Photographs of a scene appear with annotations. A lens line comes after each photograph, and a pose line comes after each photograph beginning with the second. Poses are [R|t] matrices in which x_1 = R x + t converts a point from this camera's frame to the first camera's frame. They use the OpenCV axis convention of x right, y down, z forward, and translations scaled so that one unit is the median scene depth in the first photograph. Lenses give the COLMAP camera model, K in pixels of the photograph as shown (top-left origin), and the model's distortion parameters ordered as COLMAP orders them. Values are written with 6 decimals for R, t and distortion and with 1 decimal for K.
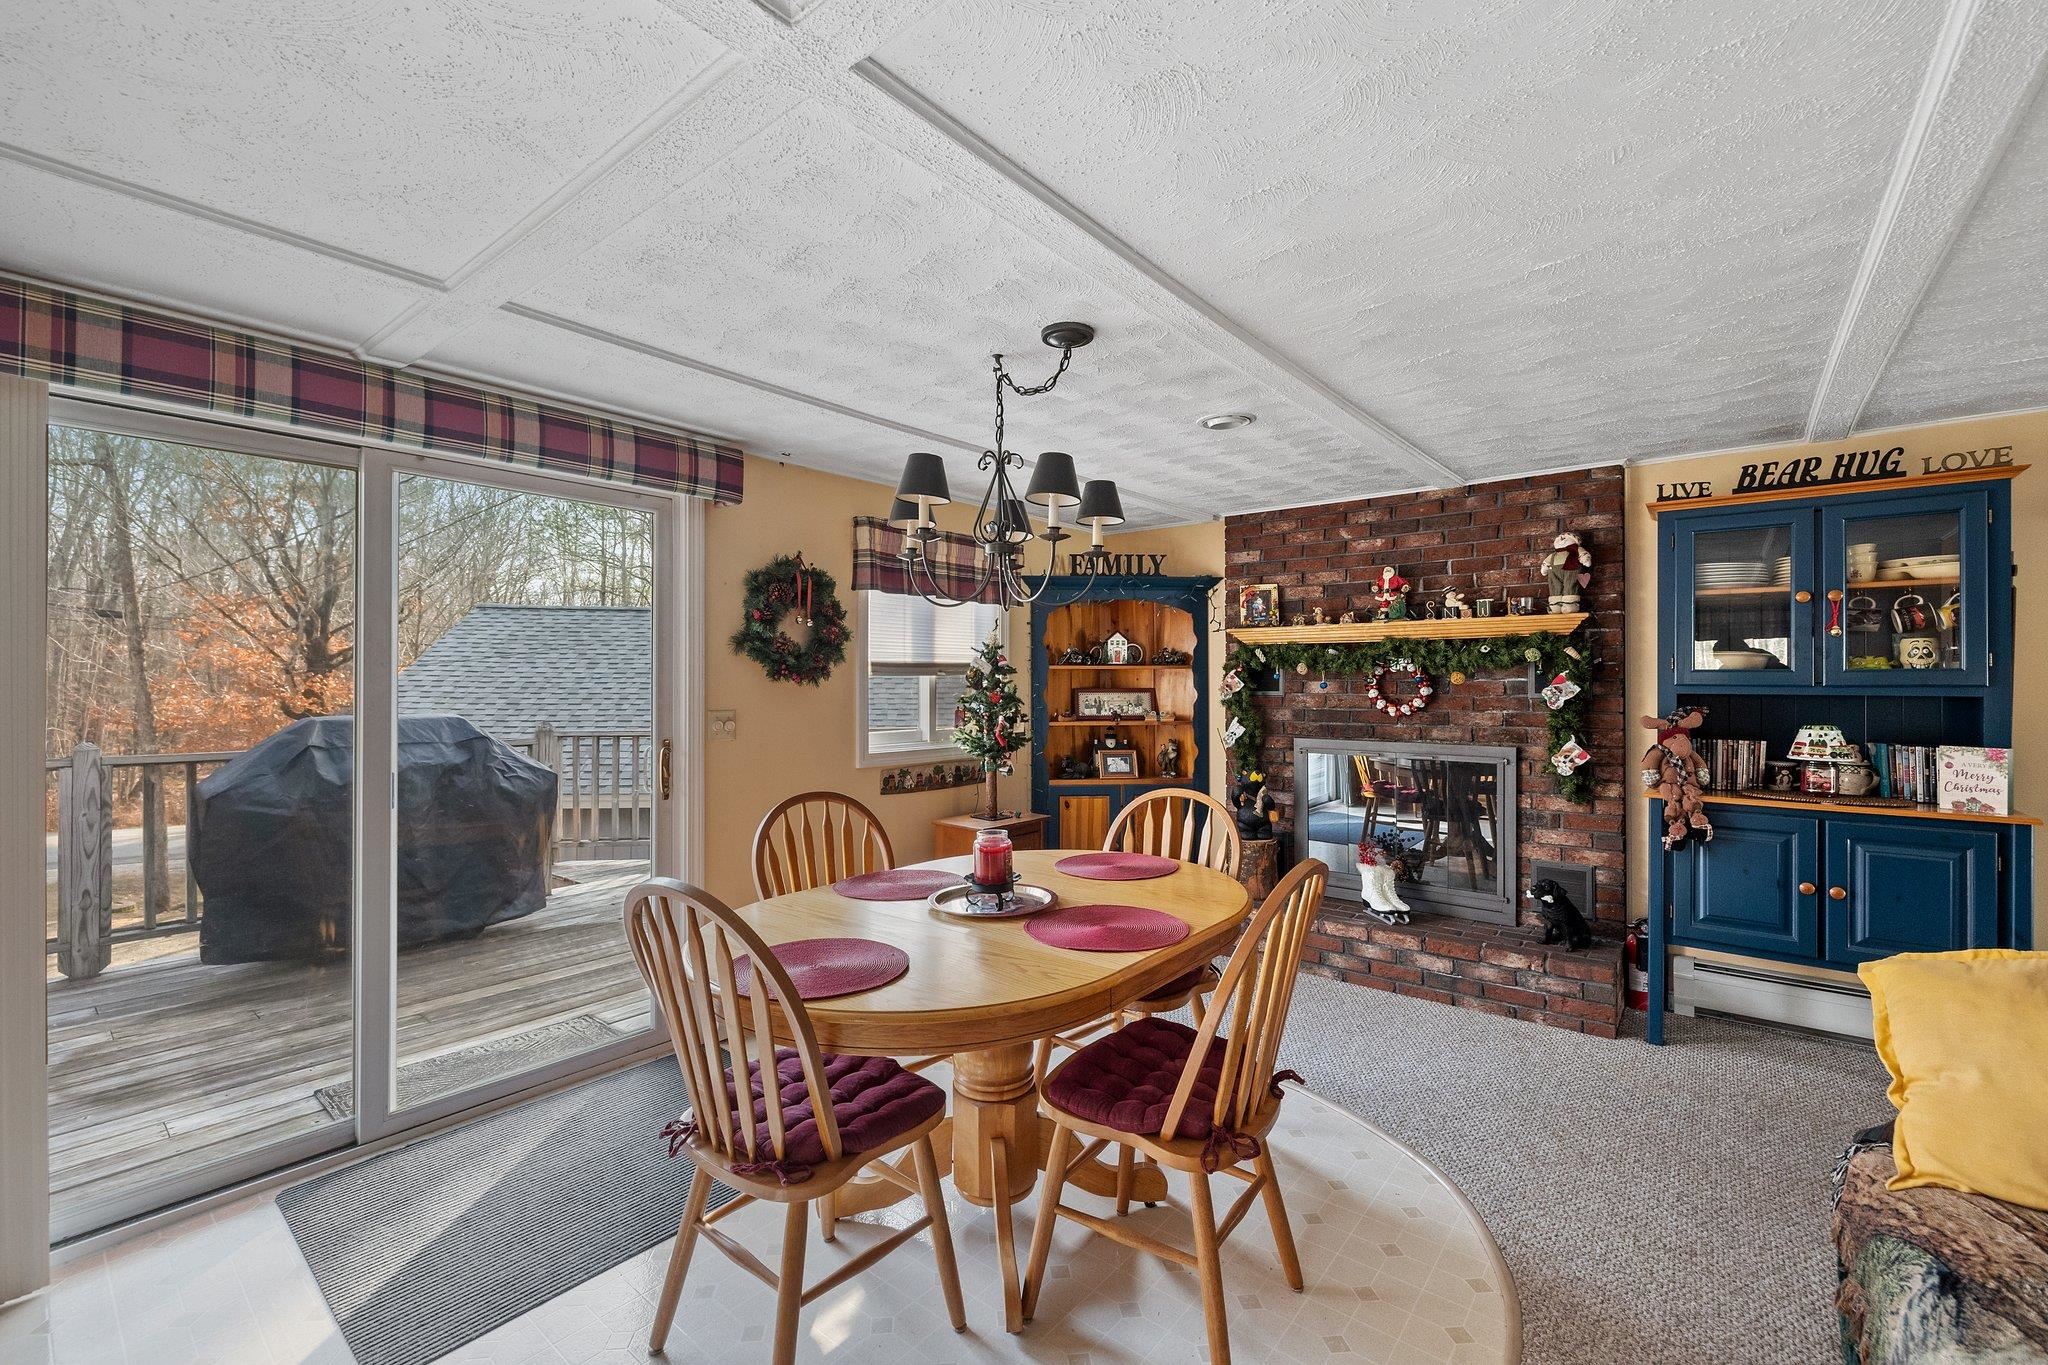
lens RADIAL K [[855.9, 0, 1021.8], [0, 855.9, 681.6], [0, 0, 1]] dist [0.003628, 0.000338]
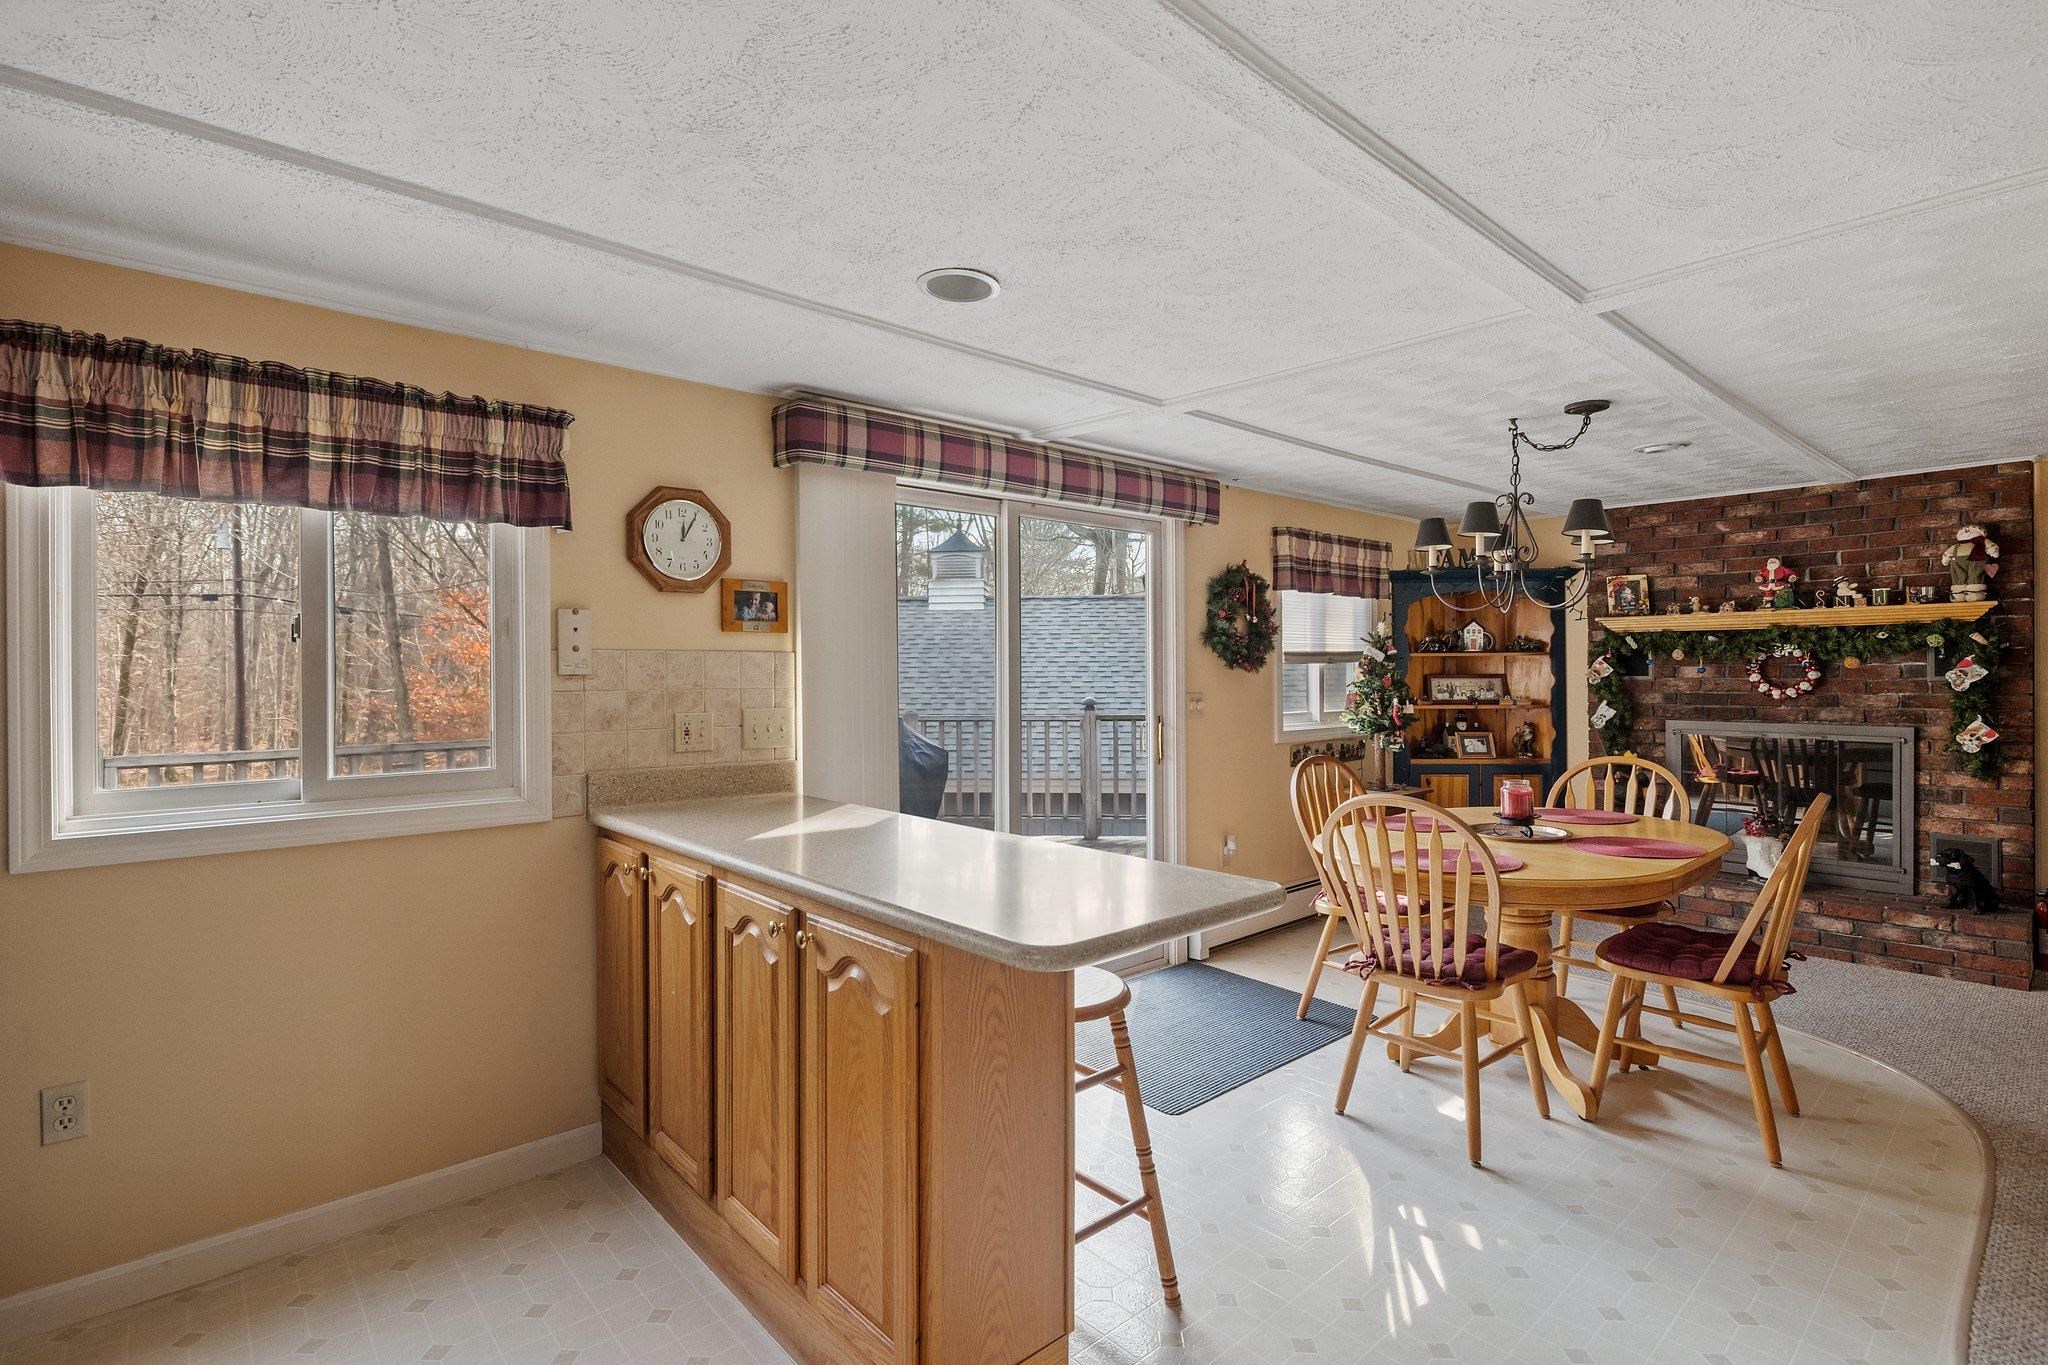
lens RADIAL K [[975.9, 0, 1025.5], [0, 975.9, 678.2], [0, 0, 1]] dist [0.006070, -0.000578]
pose [[0.989641, -0.003642, -0.143515, -0.340262], [0.004996, 0.999946, 0.009071, -0.000871], [0.143474, -0.009694, 0.989607, -0.362472]]
